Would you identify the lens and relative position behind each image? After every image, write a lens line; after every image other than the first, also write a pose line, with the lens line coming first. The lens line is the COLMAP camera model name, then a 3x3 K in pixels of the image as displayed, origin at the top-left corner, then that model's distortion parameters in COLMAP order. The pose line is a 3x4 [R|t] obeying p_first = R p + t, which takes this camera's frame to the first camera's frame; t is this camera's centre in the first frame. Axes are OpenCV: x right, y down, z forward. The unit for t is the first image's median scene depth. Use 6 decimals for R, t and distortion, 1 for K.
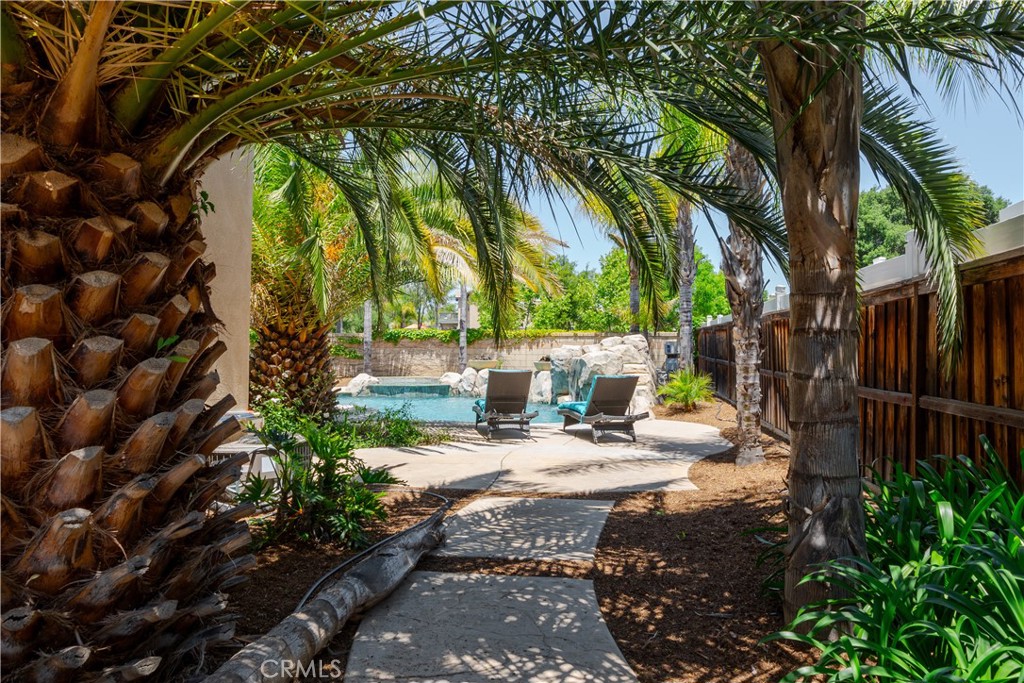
lens RADIAL K [[714.9, 0, 519.8], [0, 714.9, 336.9], [0, 0, 1]] dist [0.005420, -0.001995]
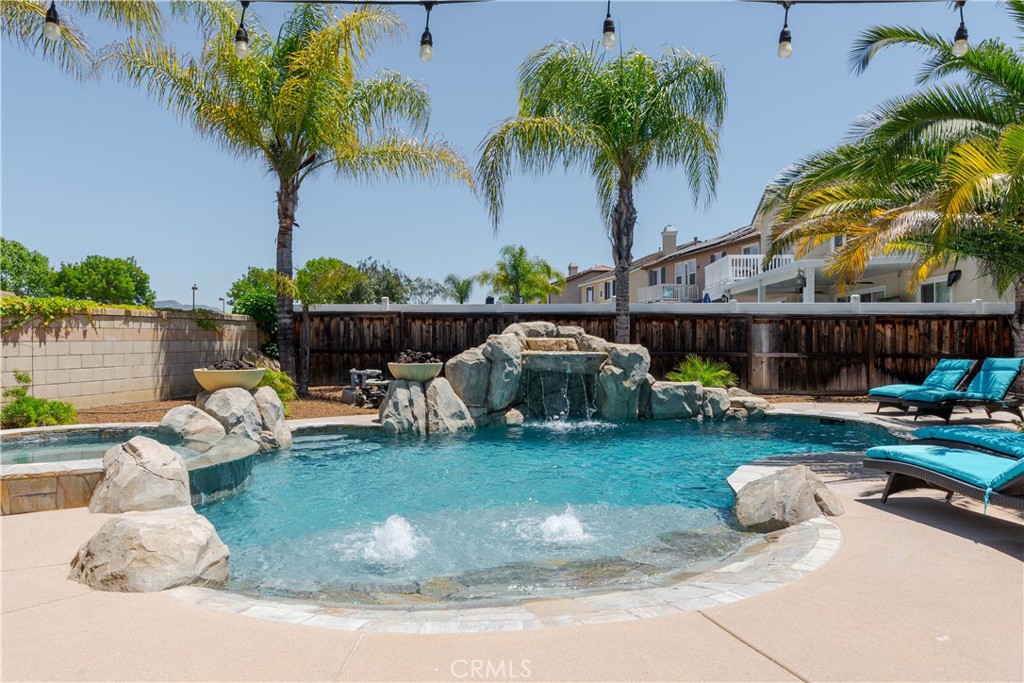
lens RADIAL K [[714.9, 0, 511.4], [0, 714.9, 344.1], [0, 0, 1]] dist [0.005420, -0.001995]
pose [[-0.082727, -0.012107, 0.996499, -0.432096], [-0.014436, 0.999836, 0.010949, 0.009123], [-0.996468, -0.013480, -0.082888, 0.759979]]
